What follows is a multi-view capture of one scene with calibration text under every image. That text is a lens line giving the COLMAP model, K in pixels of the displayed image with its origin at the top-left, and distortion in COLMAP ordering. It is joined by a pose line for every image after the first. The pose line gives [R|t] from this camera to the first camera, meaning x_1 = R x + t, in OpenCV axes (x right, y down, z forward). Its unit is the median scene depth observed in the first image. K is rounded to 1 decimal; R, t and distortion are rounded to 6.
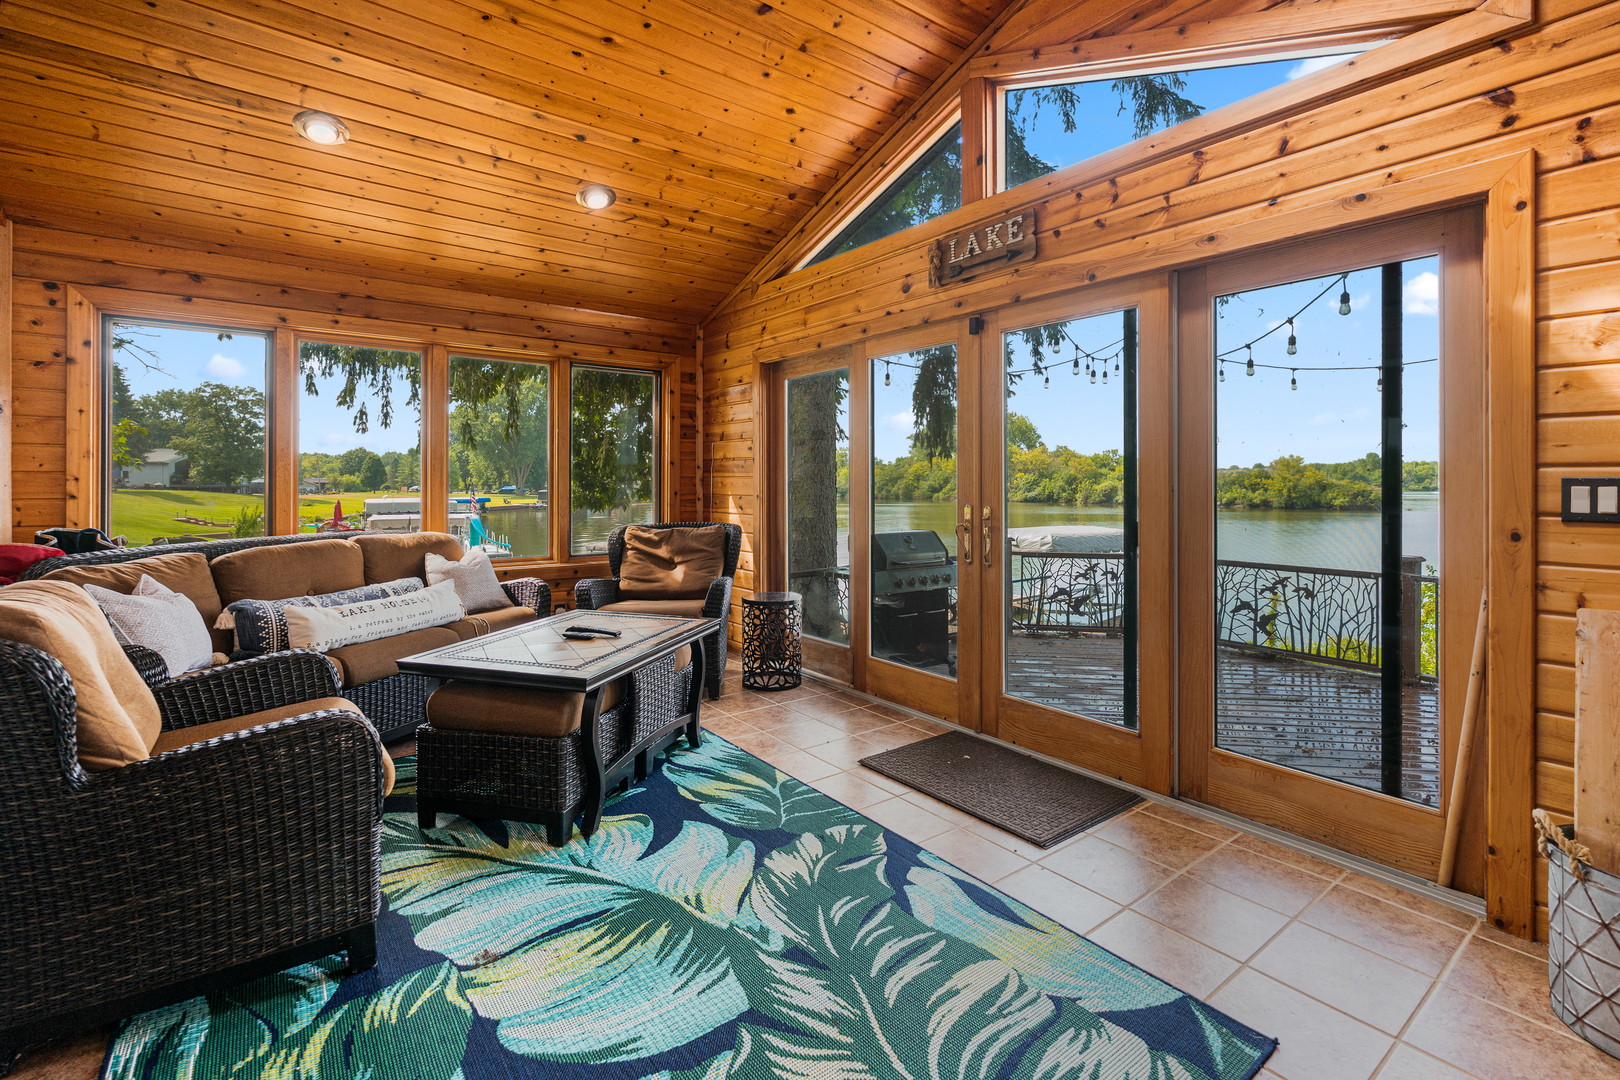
lens RADIAL K [[730.5, 0, 810.4], [0, 730.5, 484.2], [0, 0, 1]] dist [-0.002671, 0.000579]
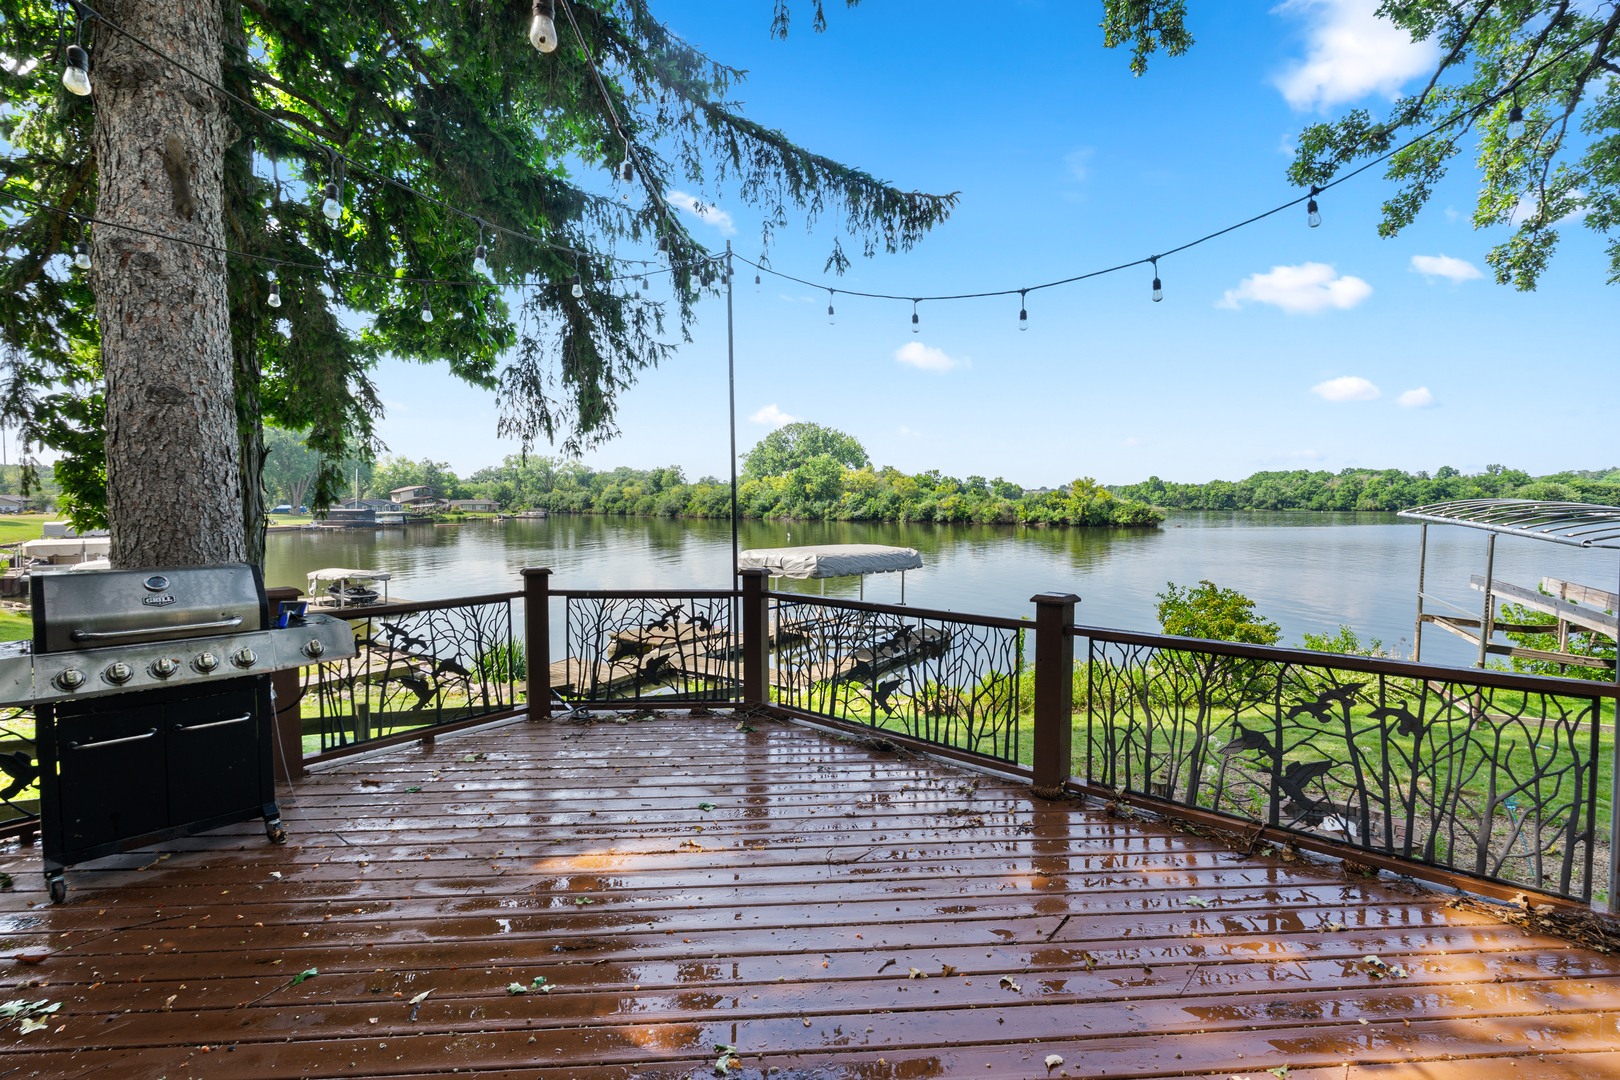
lens RADIAL K [[734.3, 0, 810.0], [0, 734.3, 540.0], [0, 0, 1]] dist [0.000859, -0.000496]
pose [[0.976398, -0.008784, 0.215801, 0.839254], [-0.001922, 0.998780, 0.049352, 0.036891], [-0.215971, -0.048602, 0.975189, 0.756602]]
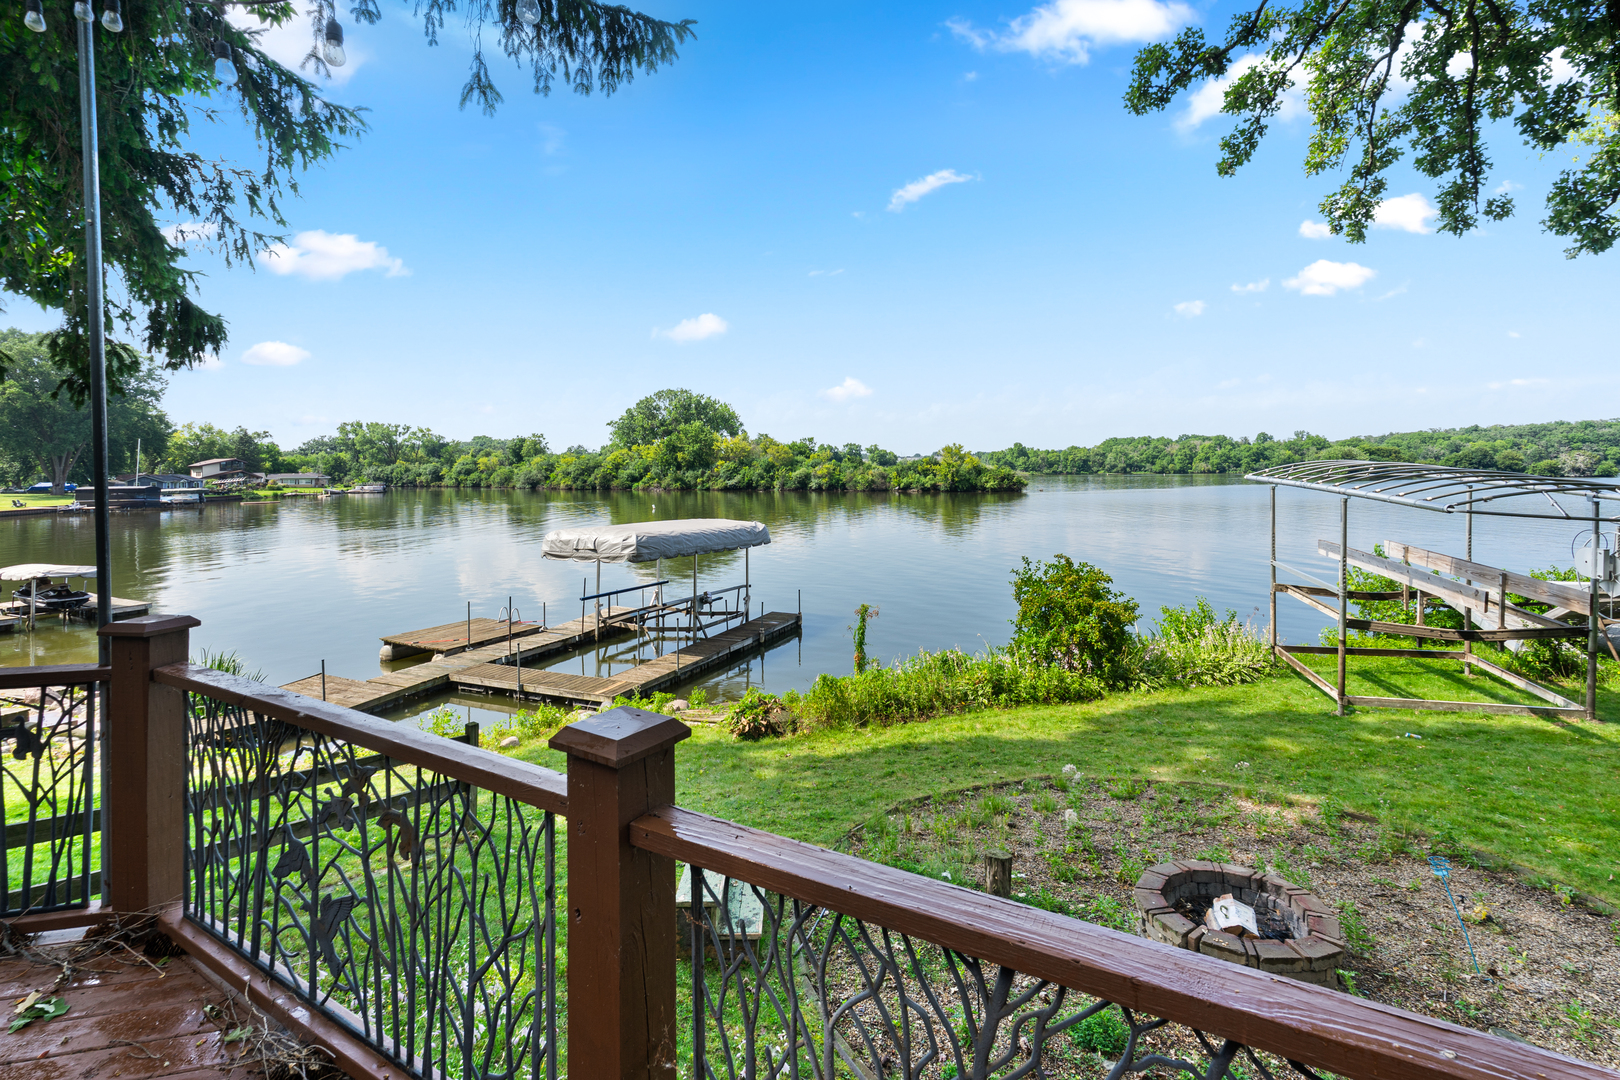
lens RADIAL K [[745.0, 0, 821.2], [0, 745.0, 462.1], [0, 0, 1]] dist [-0.000797, 0.000266]
pose [[0.922890, -0.004786, 0.385033, 1.392763], [0.010530, 0.999862, -0.012812, 0.034941], [-0.384919, 0.015879, 0.922814, 1.336917]]
